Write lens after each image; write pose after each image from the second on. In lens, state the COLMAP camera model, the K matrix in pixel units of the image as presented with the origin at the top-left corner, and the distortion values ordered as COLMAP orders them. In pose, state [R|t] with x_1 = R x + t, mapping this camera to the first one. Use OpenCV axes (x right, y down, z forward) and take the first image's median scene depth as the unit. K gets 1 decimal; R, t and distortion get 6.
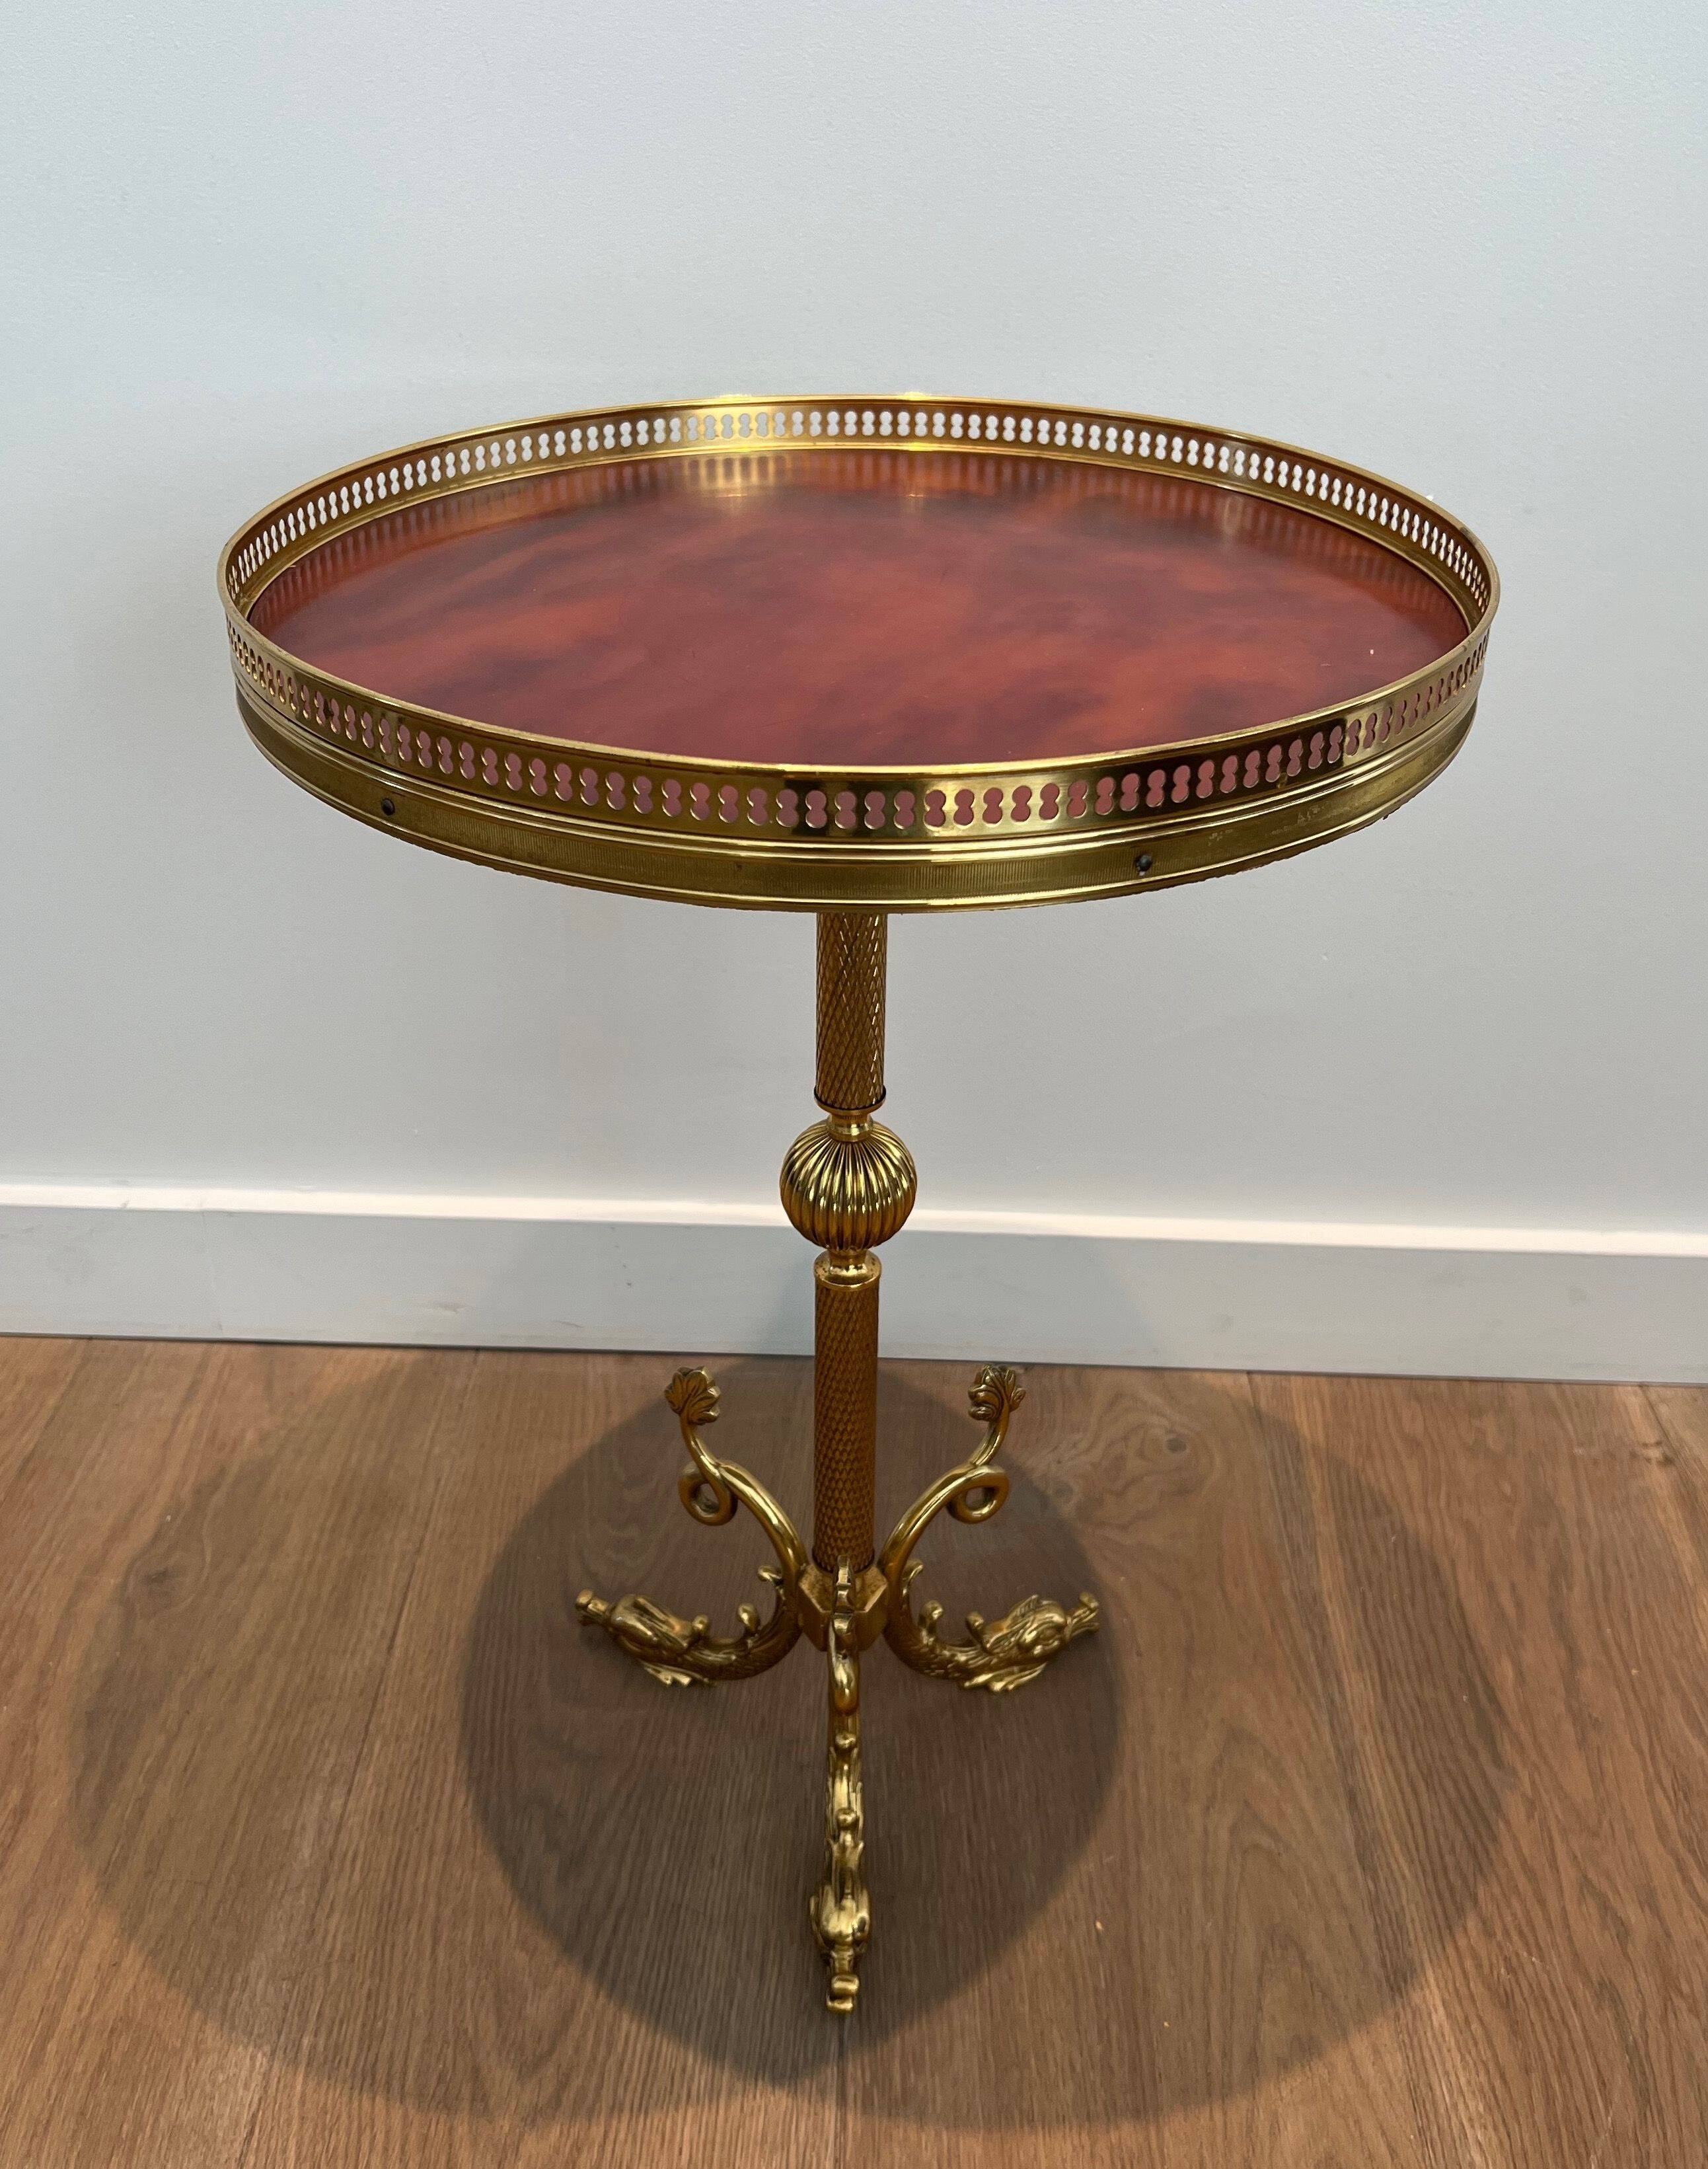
lens RADIAL K [[1977.1, 0, 847.1], [0, 1977.1, 1112.0], [0, 0, 1]] dist [-0.004664, 0.059662]
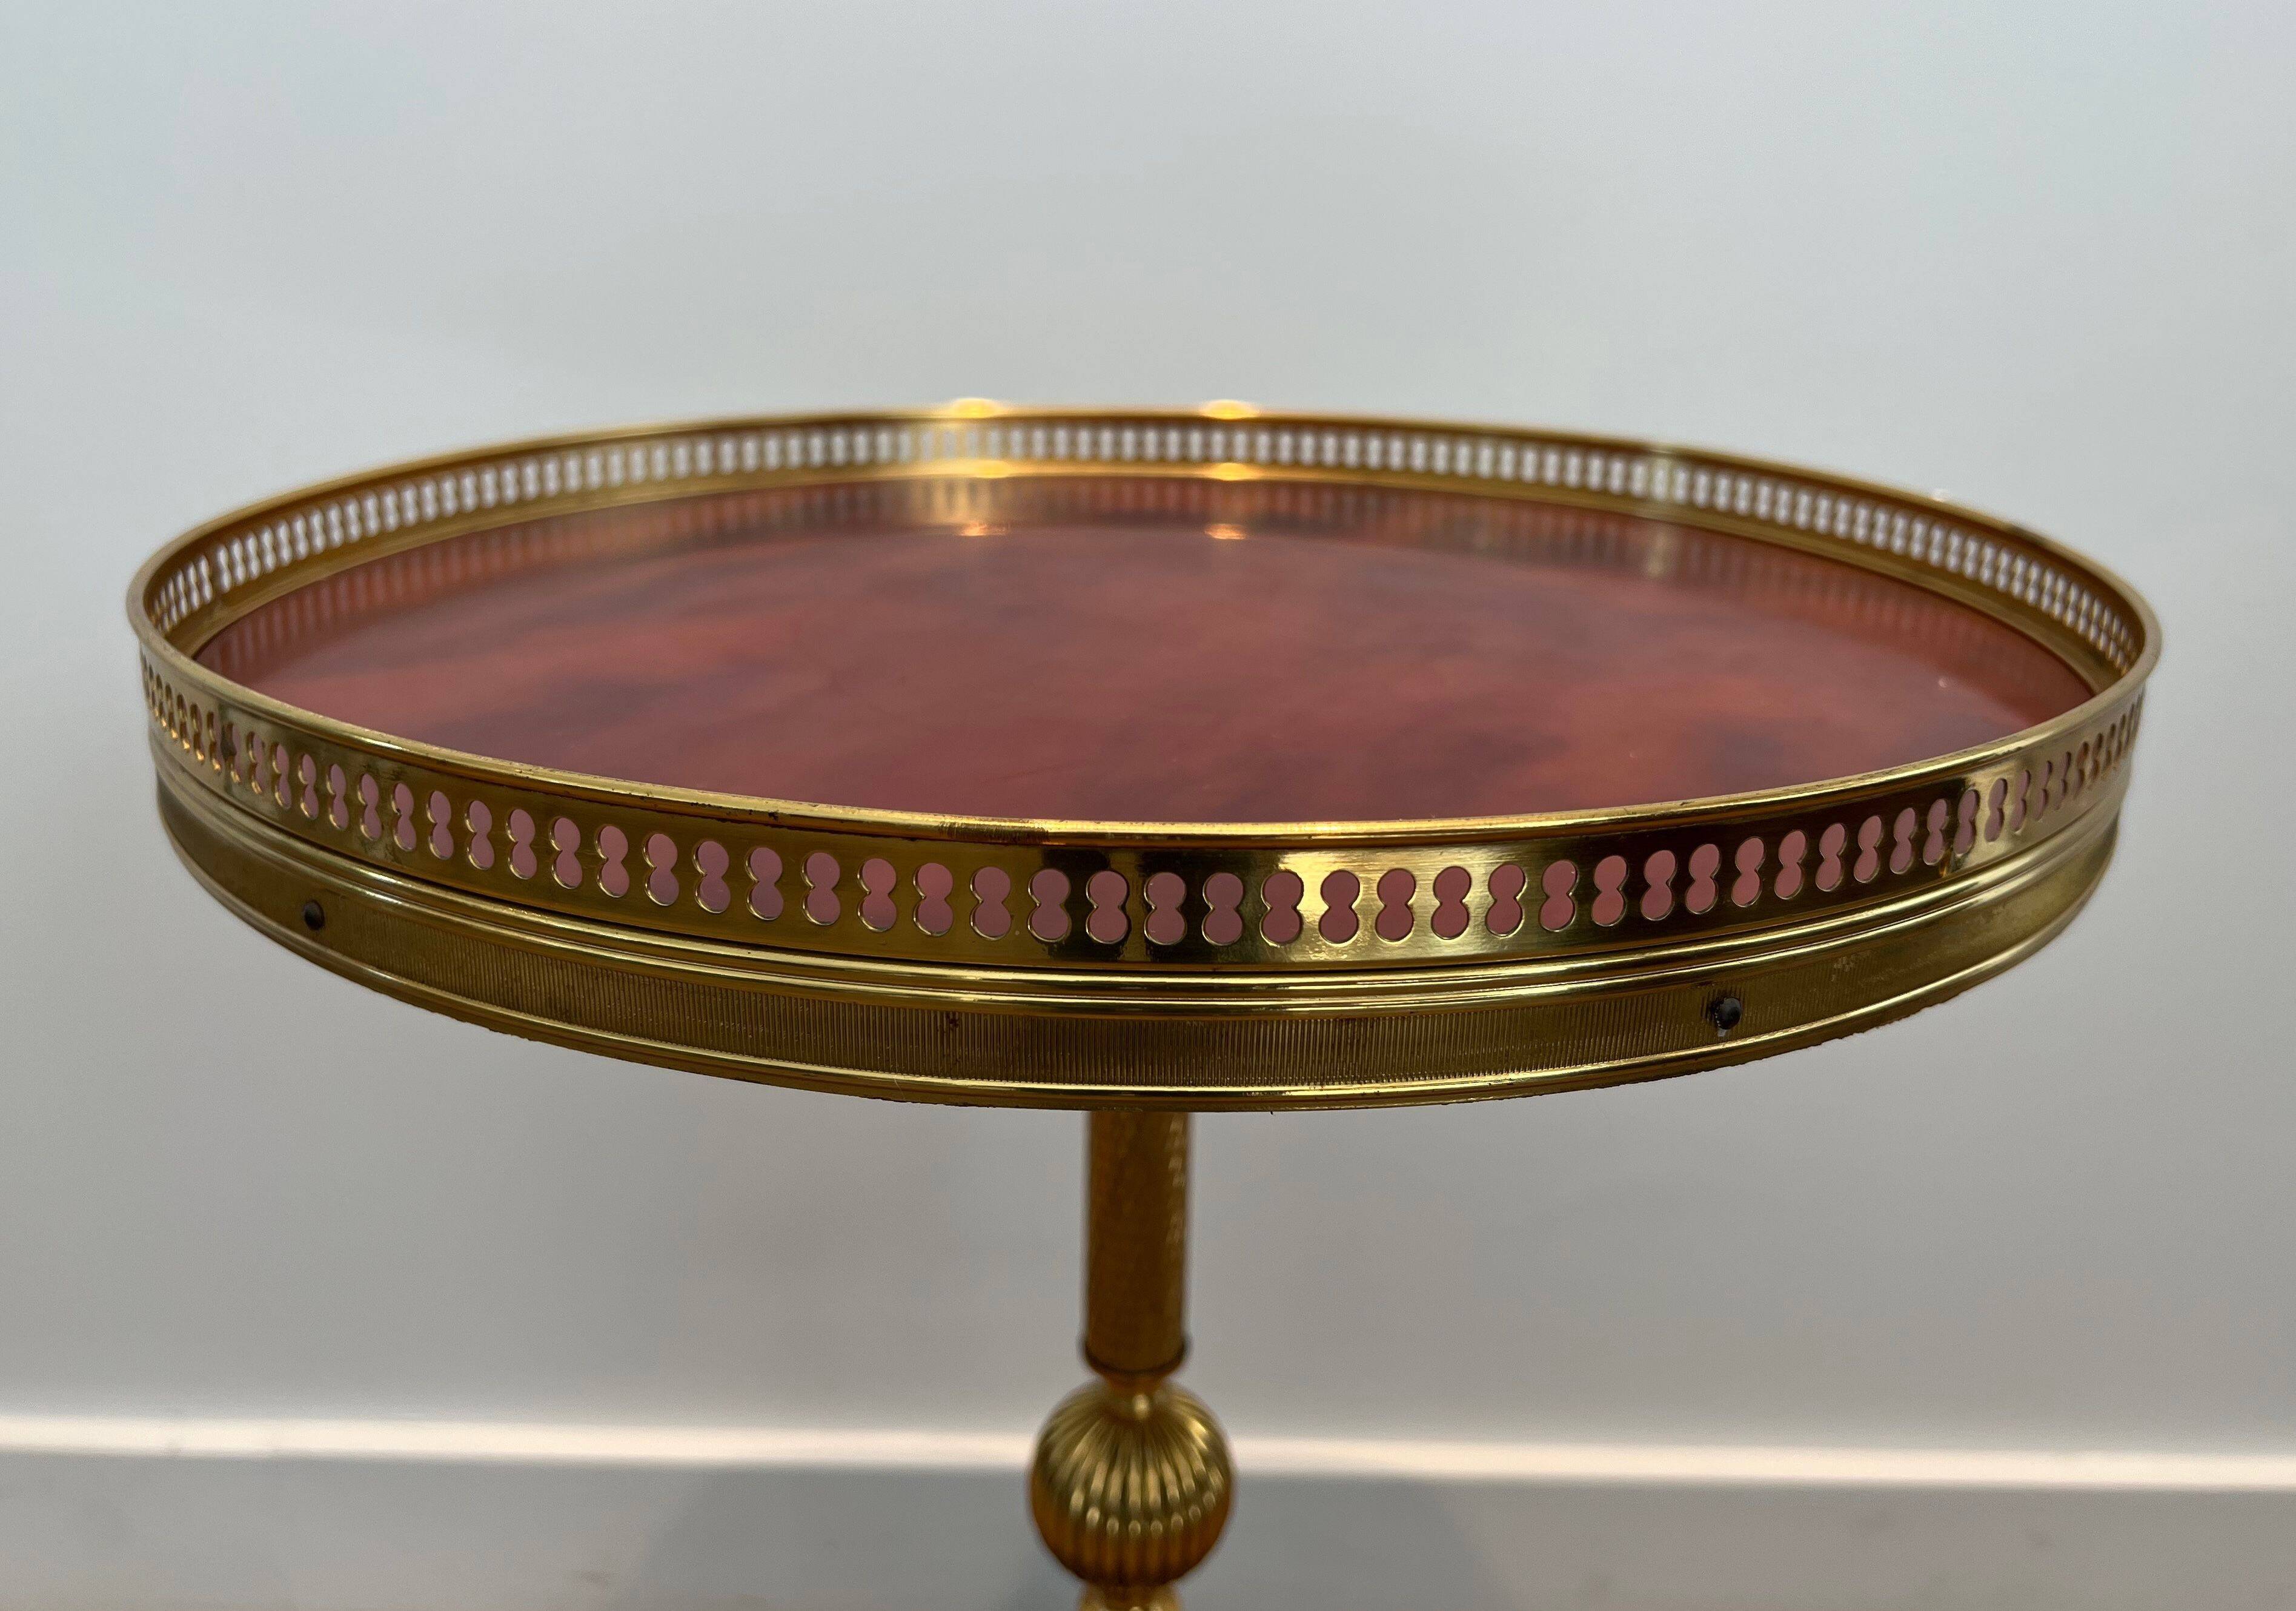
lens RADIAL K [[1843.6, 0, 1168.4], [0, 1843.6, 787.0], [0, 0, 1]] dist [-0.030887, -0.001779]
pose [[0.999243, 0.001553, 0.038881, -0.014726], [0.007633, 0.971964, -0.235005, -0.059655], [-0.038156, 0.235124, 0.971216, 0.439902]]
